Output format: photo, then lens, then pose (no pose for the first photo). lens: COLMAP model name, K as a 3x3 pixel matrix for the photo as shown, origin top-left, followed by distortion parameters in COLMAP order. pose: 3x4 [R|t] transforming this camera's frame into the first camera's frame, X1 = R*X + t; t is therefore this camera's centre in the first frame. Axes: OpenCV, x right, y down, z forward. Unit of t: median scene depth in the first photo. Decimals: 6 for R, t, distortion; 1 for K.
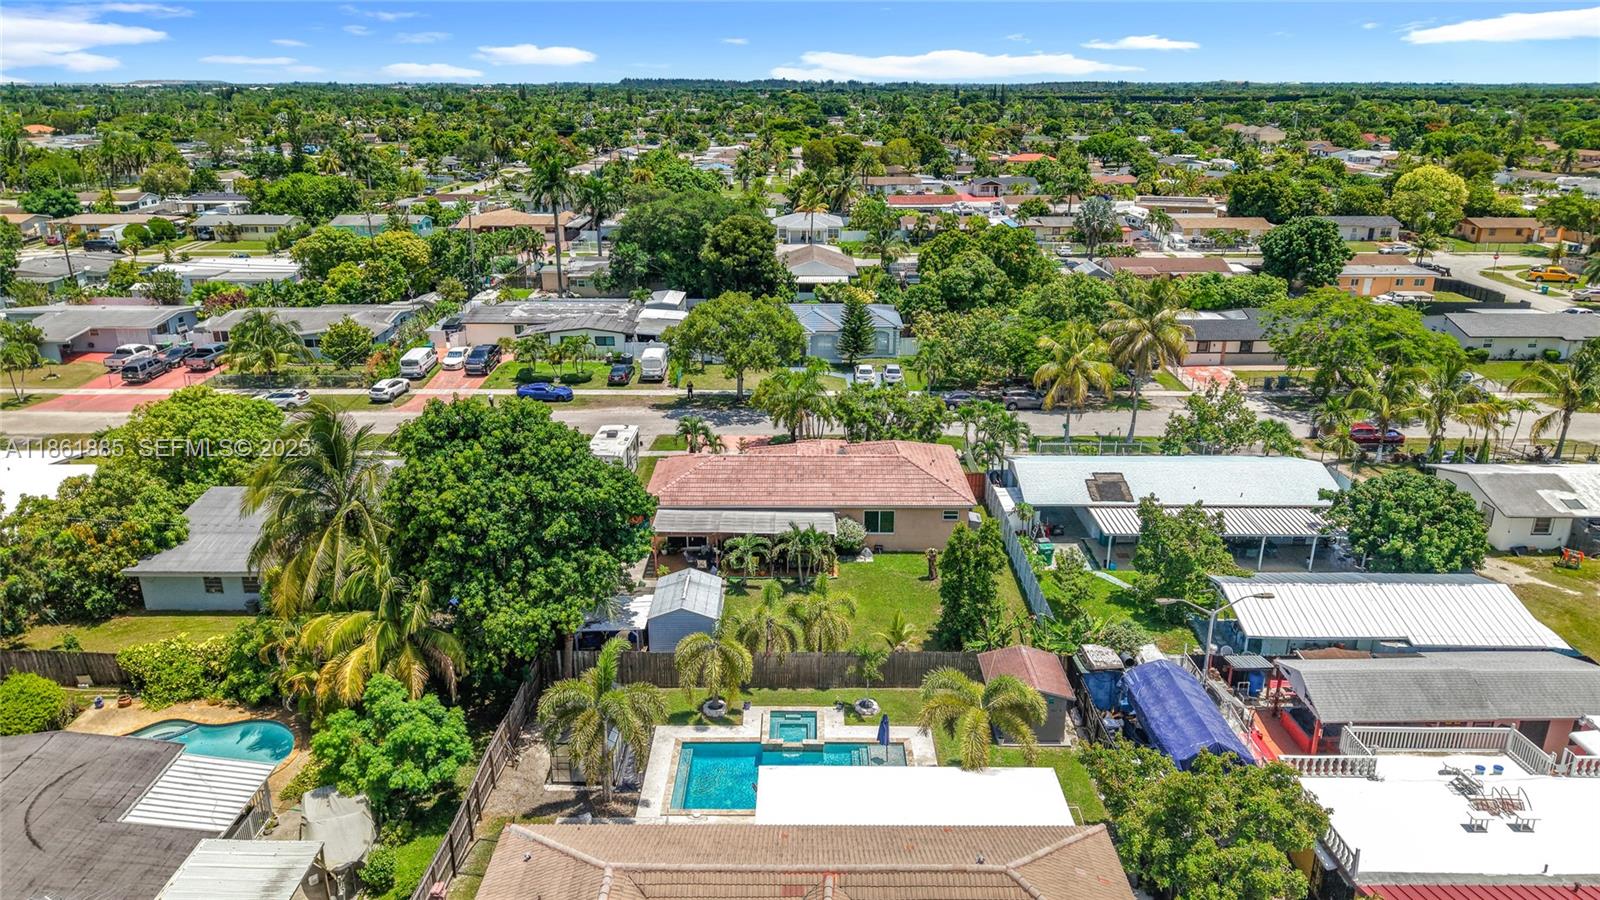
lens RADIAL K [[1061.2, 0, 789.5], [0, 1061.2, 445.7], [0, 0, 1]] dist [0.044320, -0.078837]
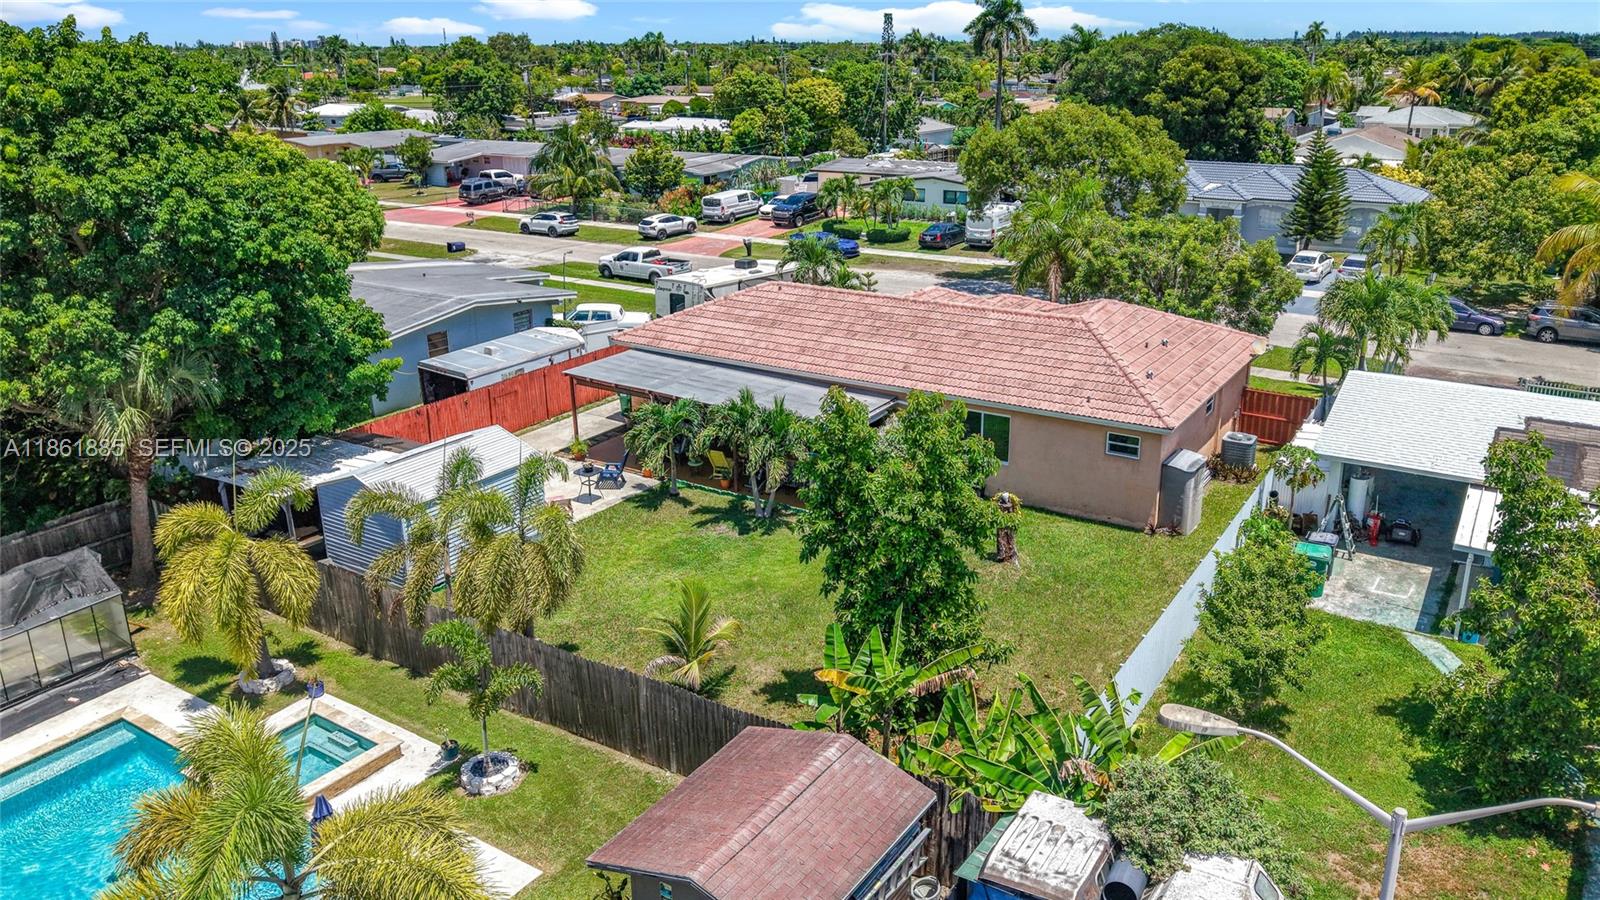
lens RADIAL K [[1145.2, 0, 859.3], [0, 1145.2, 398.3], [0, 0, 1]] dist [-0.003683, -0.039811]
pose [[0.858165, 0.146706, -0.491966, 0.230848], [-0.157928, 0.987269, 0.018925, 0.042649], [0.488480, 0.061454, 0.870409, 0.404454]]
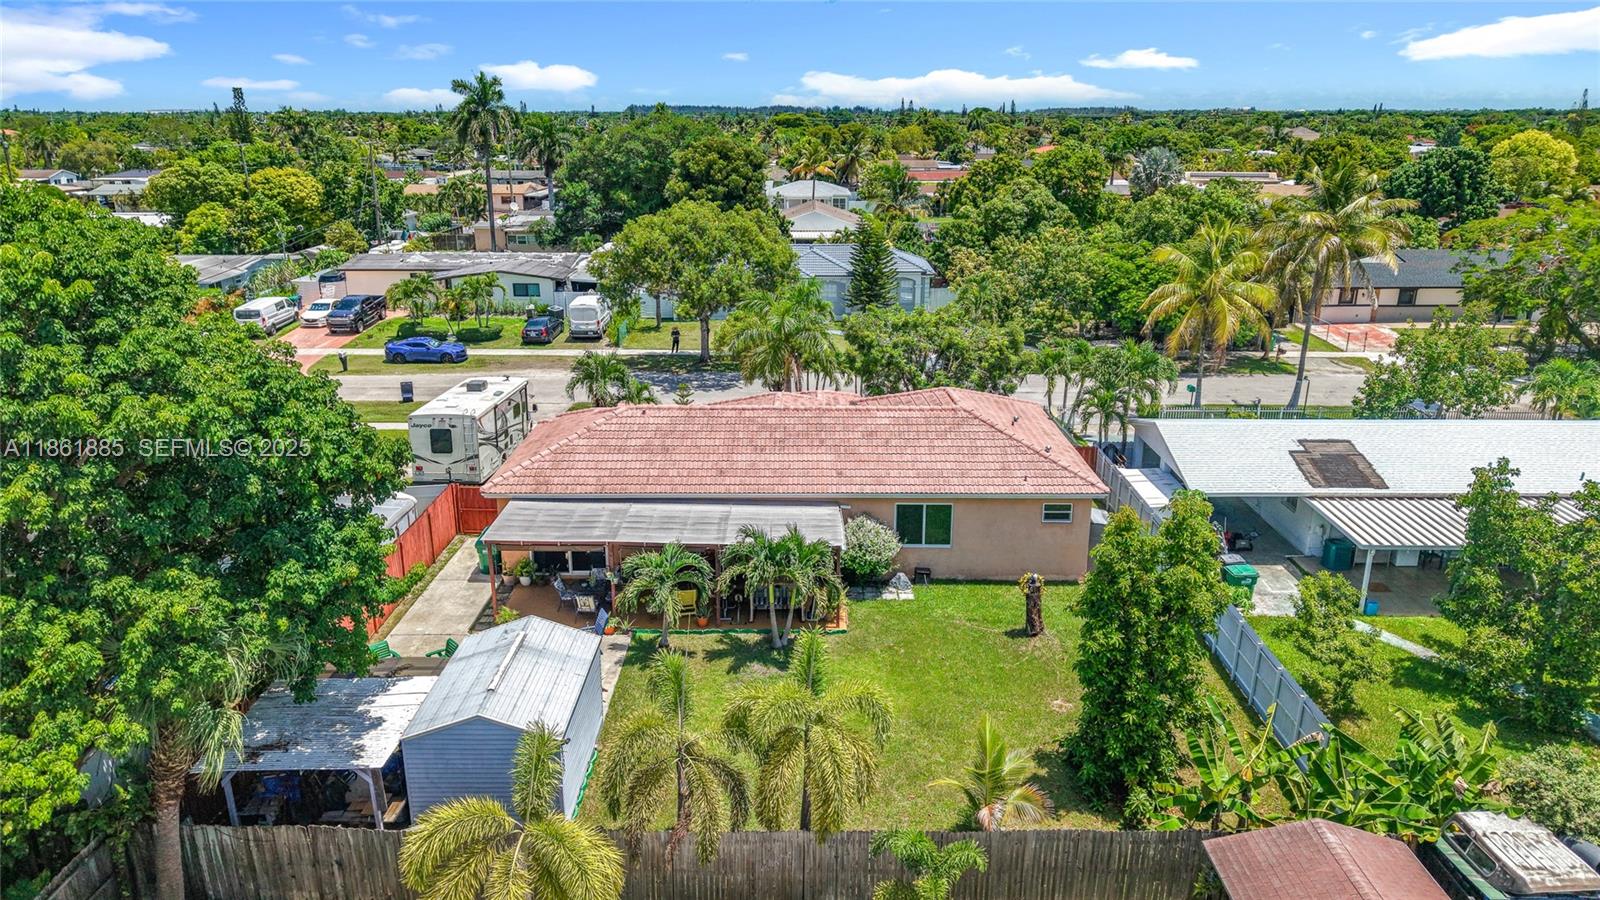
lens RADIAL K [[1067.9, 0, 795.8], [0, 1067.9, 450.0], [0, 0, 1]] dist [0.004725, 0.000021]
pose [[0.999999, 0.001478, 0.000348, 0.015168], [-0.001471, 0.999789, -0.020483, 0.035475], [-0.000378, 0.020482, 0.999790, 0.360437]]
